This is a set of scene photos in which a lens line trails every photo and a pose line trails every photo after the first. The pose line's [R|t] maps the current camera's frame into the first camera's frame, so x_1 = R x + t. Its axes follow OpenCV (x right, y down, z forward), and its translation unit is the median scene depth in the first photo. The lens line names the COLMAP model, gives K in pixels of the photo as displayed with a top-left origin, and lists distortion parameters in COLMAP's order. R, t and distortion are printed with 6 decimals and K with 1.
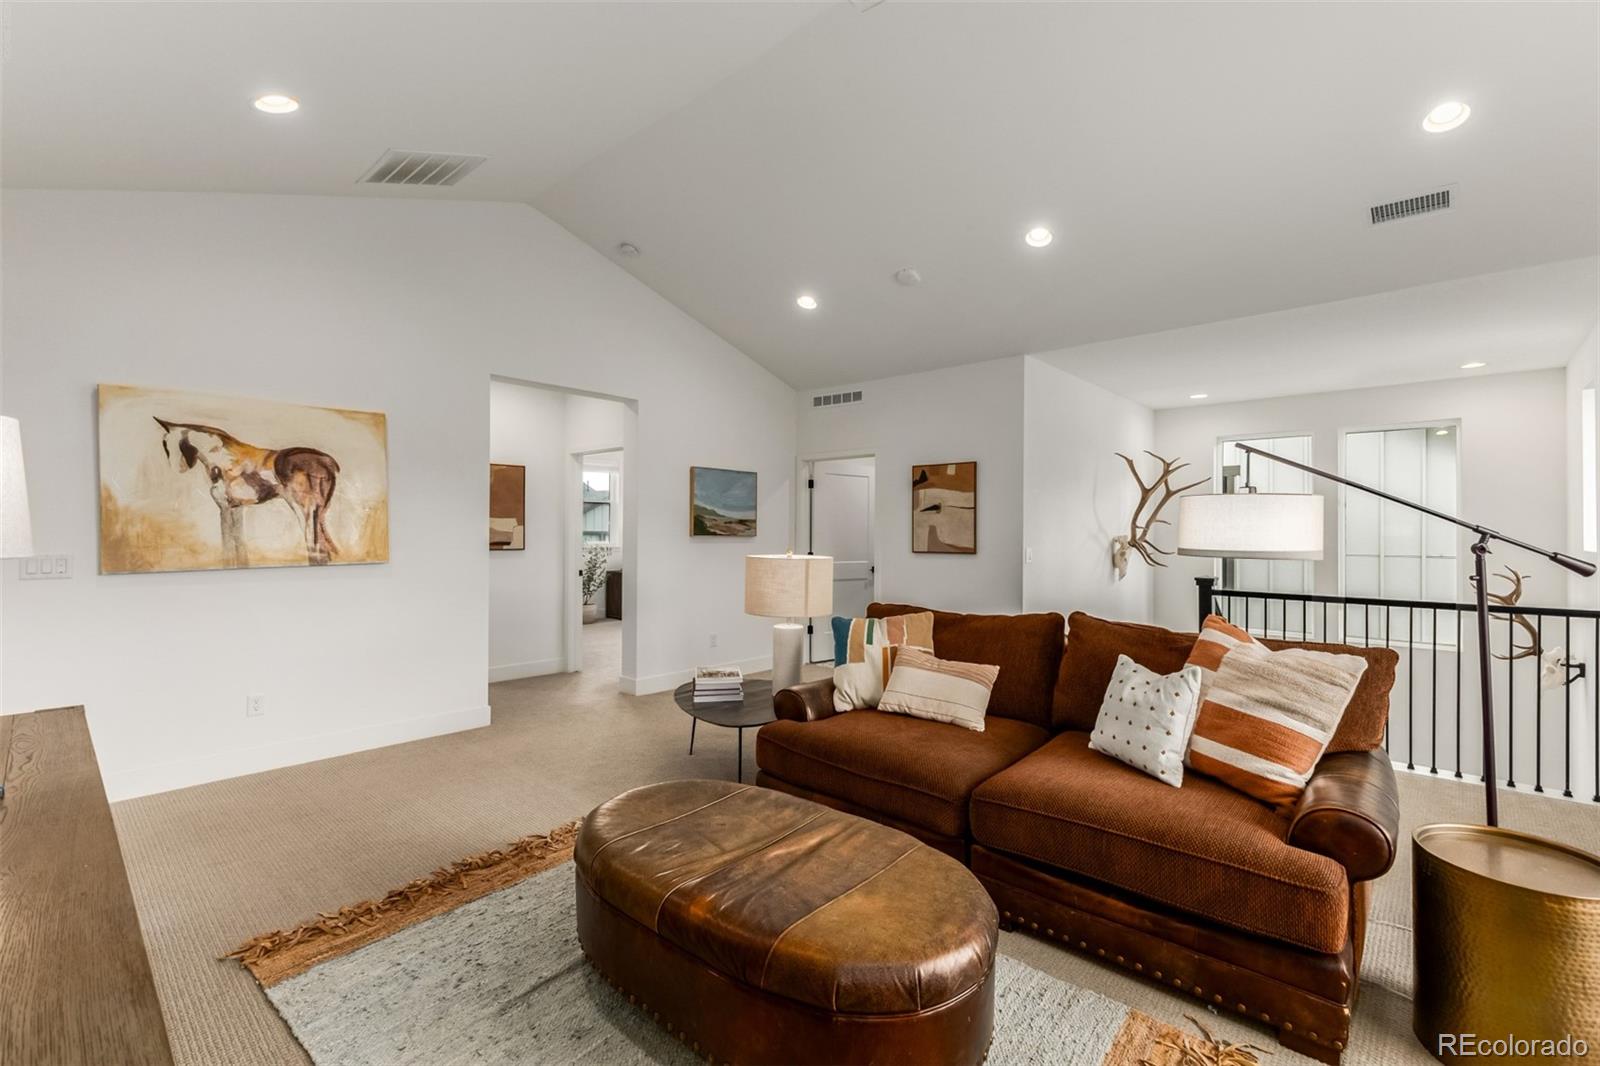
lens RADIAL K [[695.2, 0, 785.9], [0, 695.2, 528.8], [0, 0, 1]] dist [0.012391, -0.001261]
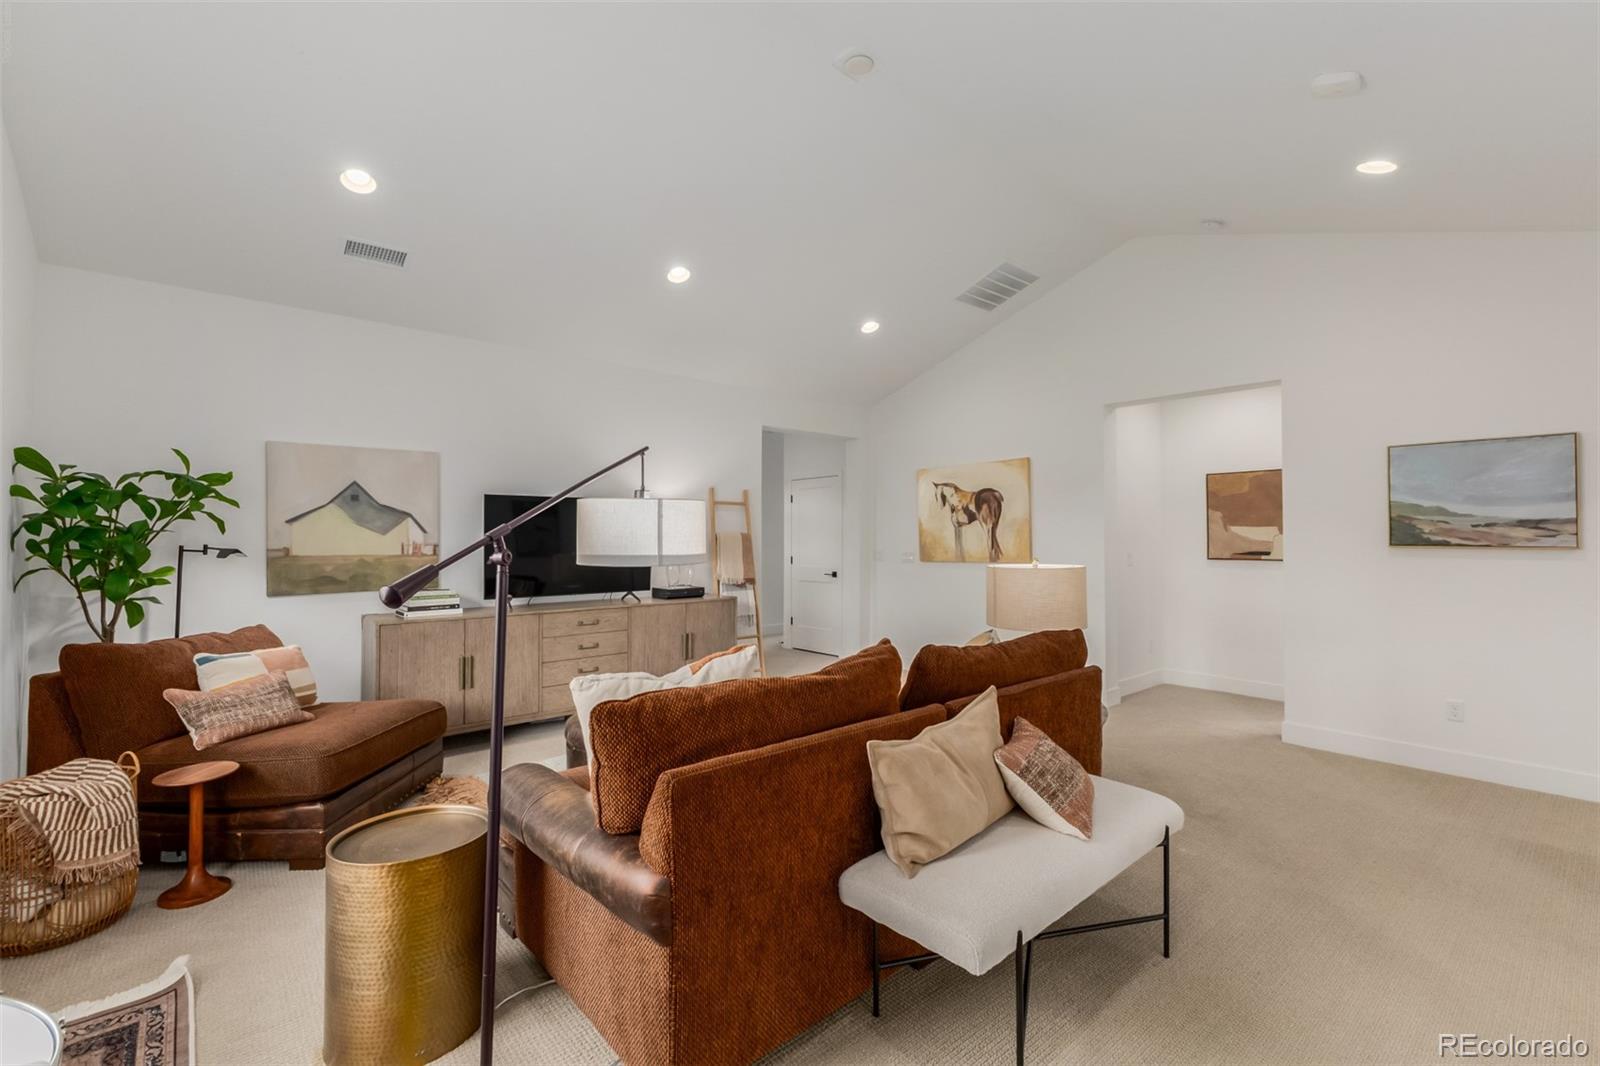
lens RADIAL K [[695.2, 0, 801.0], [0, 695.2, 533.8], [0, 0, 1]] dist [0.012391, -0.001261]
pose [[-0.112469, -0.011189, -0.993592, 0.970671], [0.002858, 0.999929, -0.011584, 0.006175], [0.993651, -0.004143, -0.112429, 0.771347]]
